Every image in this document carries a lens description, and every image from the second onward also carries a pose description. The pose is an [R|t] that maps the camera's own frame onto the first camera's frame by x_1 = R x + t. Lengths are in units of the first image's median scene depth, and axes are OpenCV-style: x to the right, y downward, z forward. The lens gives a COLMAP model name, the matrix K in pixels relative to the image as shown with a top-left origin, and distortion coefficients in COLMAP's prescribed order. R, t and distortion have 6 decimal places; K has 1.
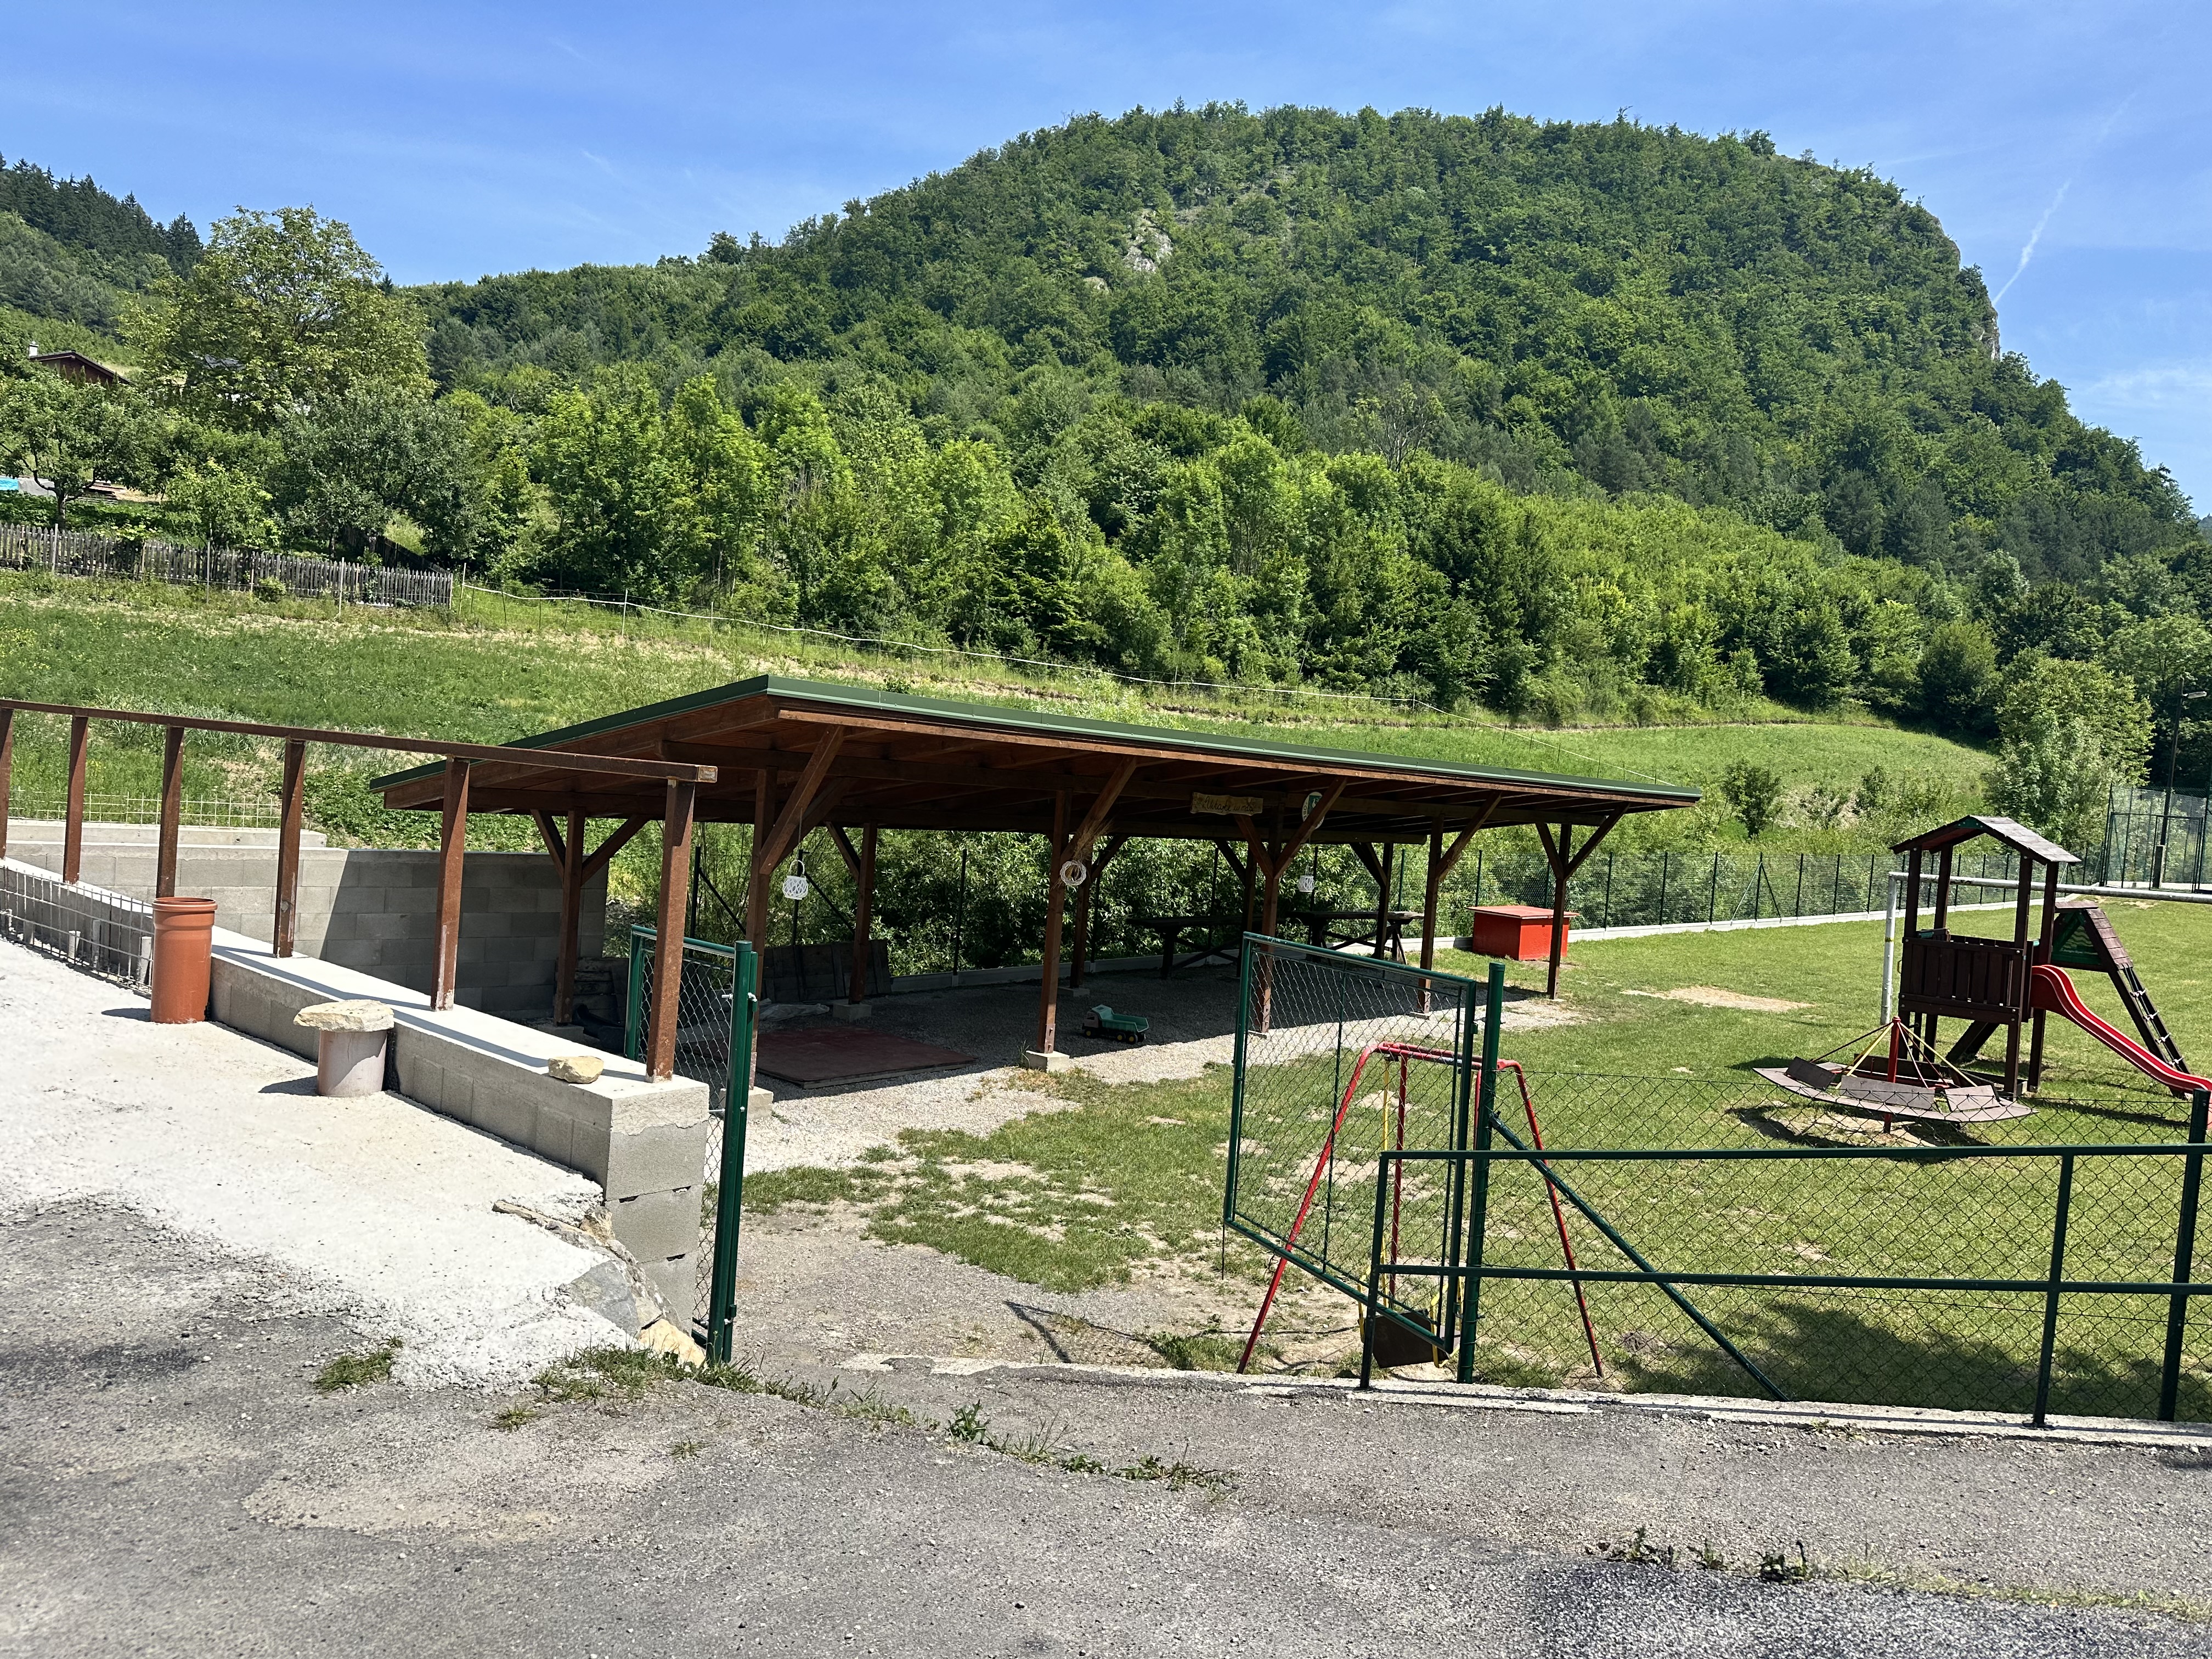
lens RADIAL K [[1551.2, 0, 1104.1], [0, 1551.2, 834.2], [0, 0, 1]] dist [0.036721, -0.041289]
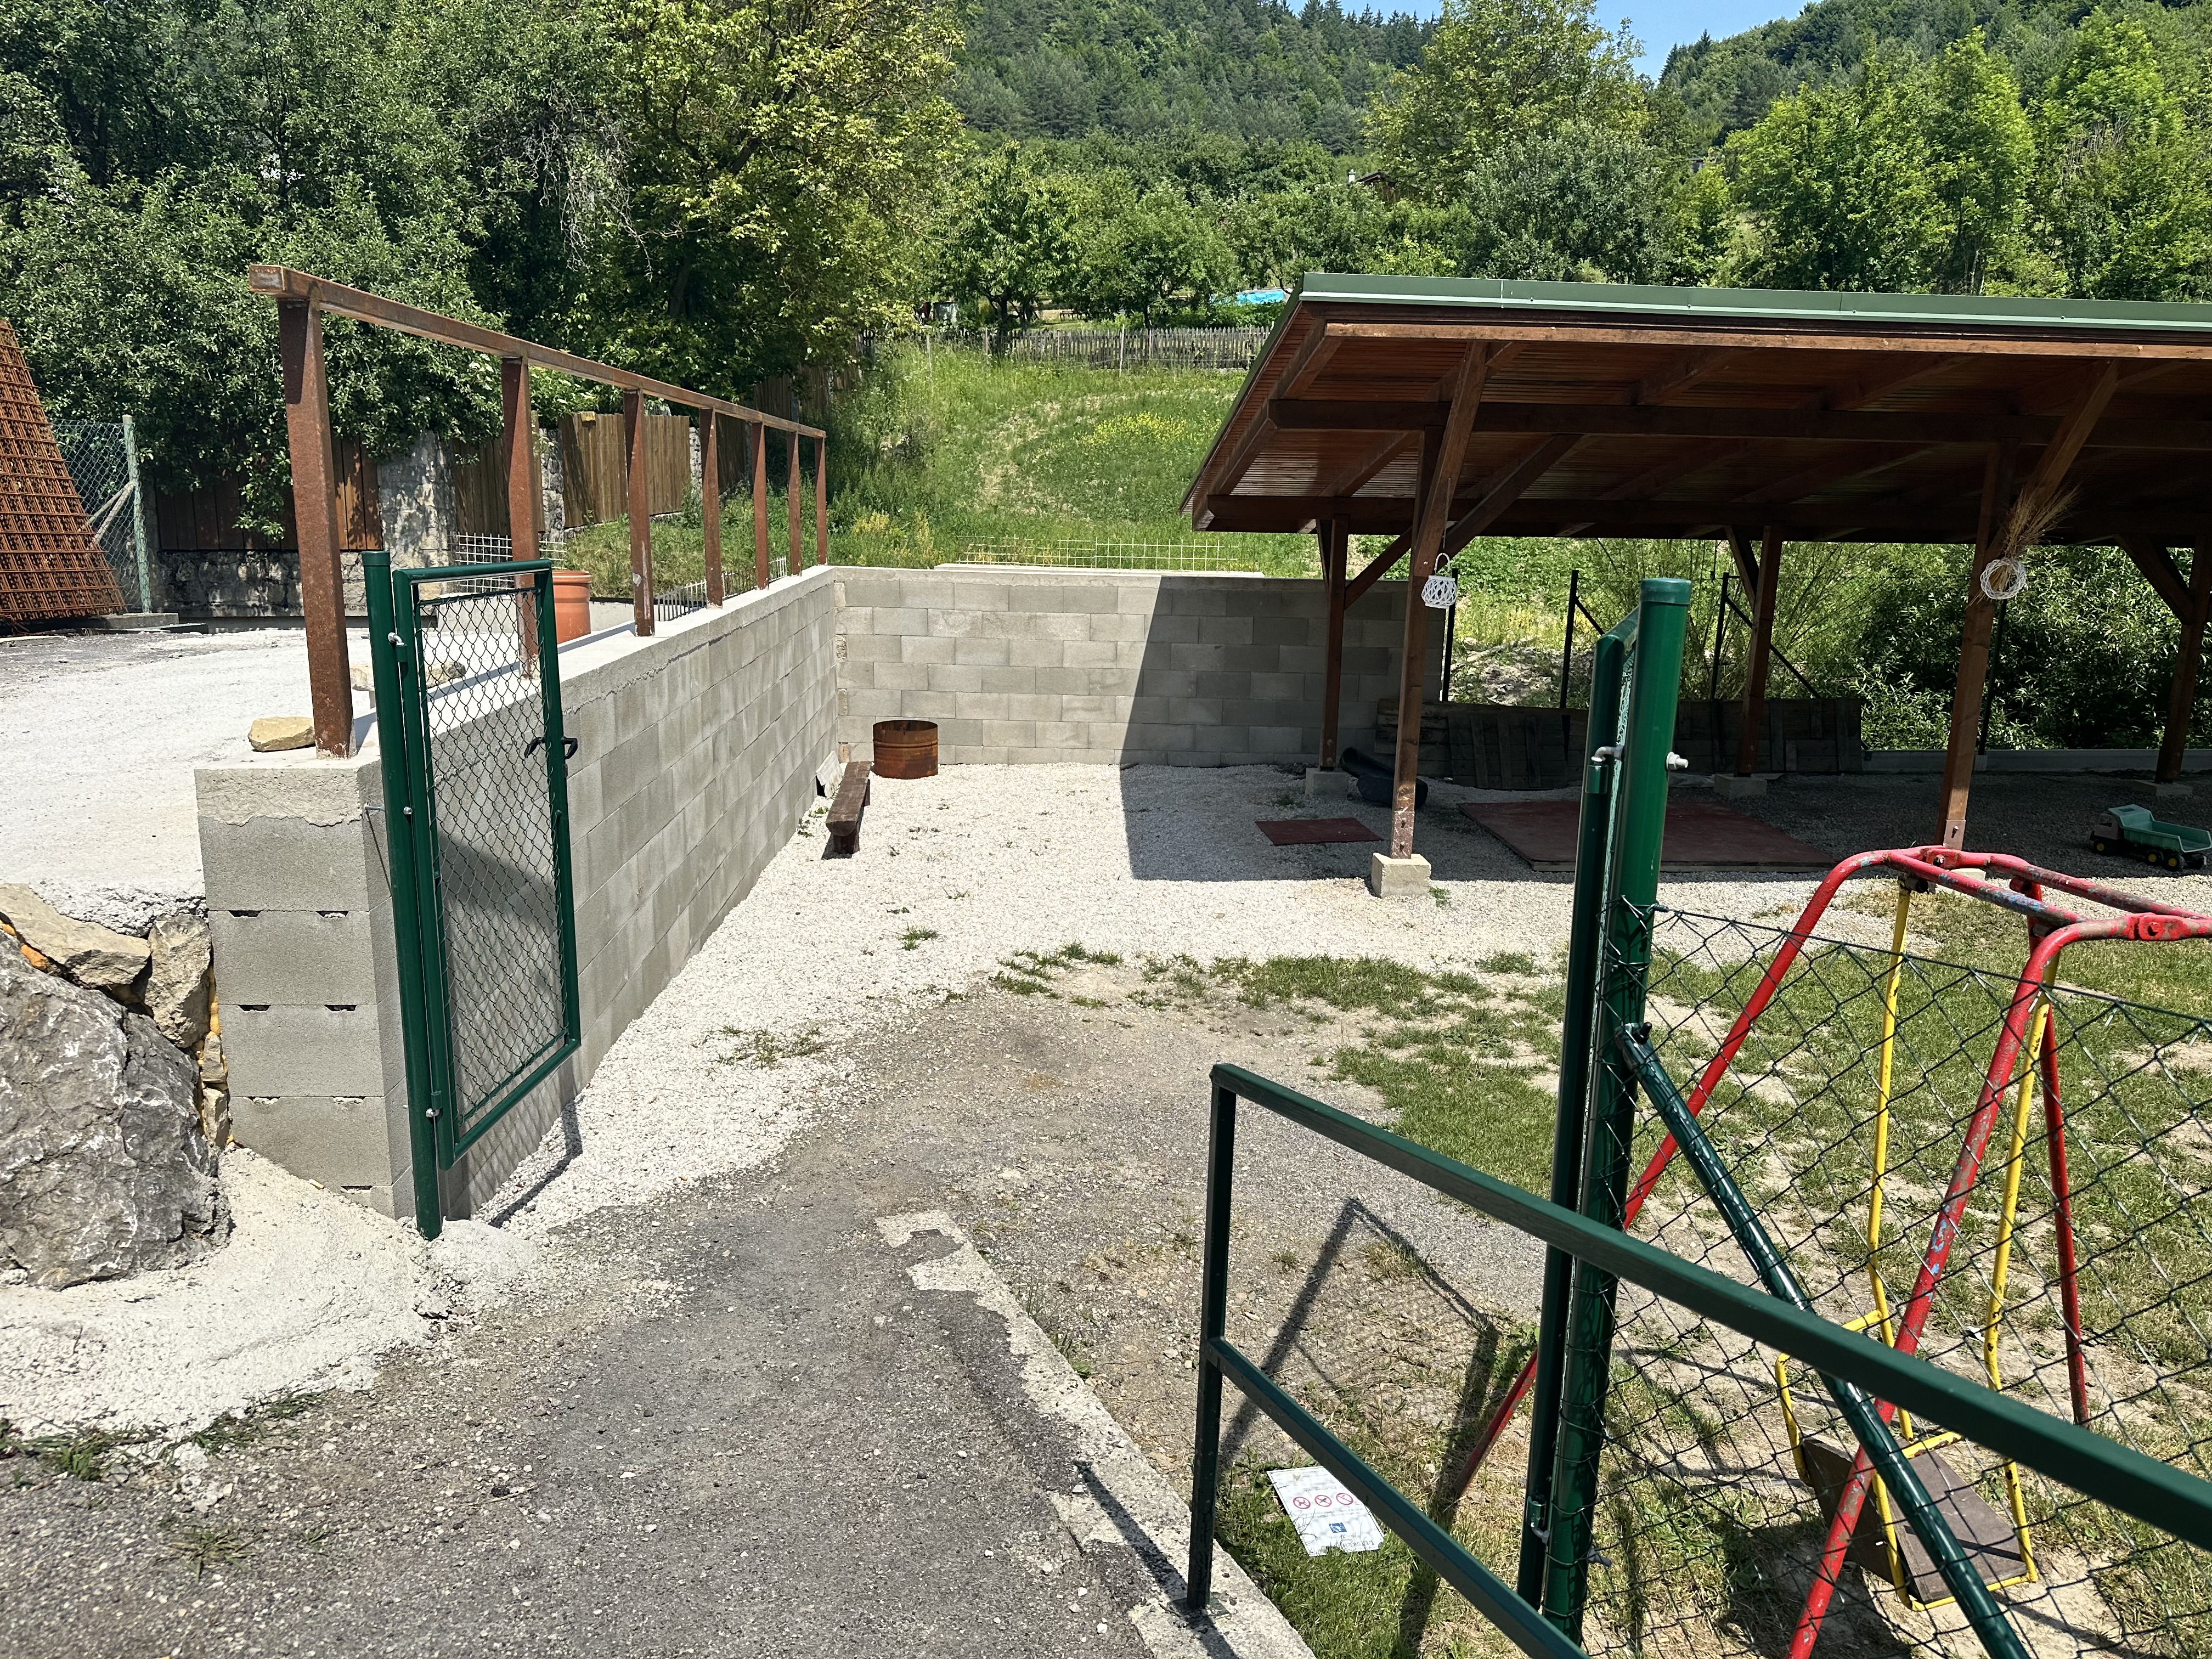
lens RADIAL K [[1551.2, 0, 1083.4], [0, 1551.2, 813.8], [0, 0, 1]] dist [0.036721, -0.041289]
pose [[0.691973, 0.086491, -0.716723, 0.056647], [0.003078, 0.992435, 0.122735, 0.012722], [0.721917, -0.087136, 0.686472, 0.094806]]
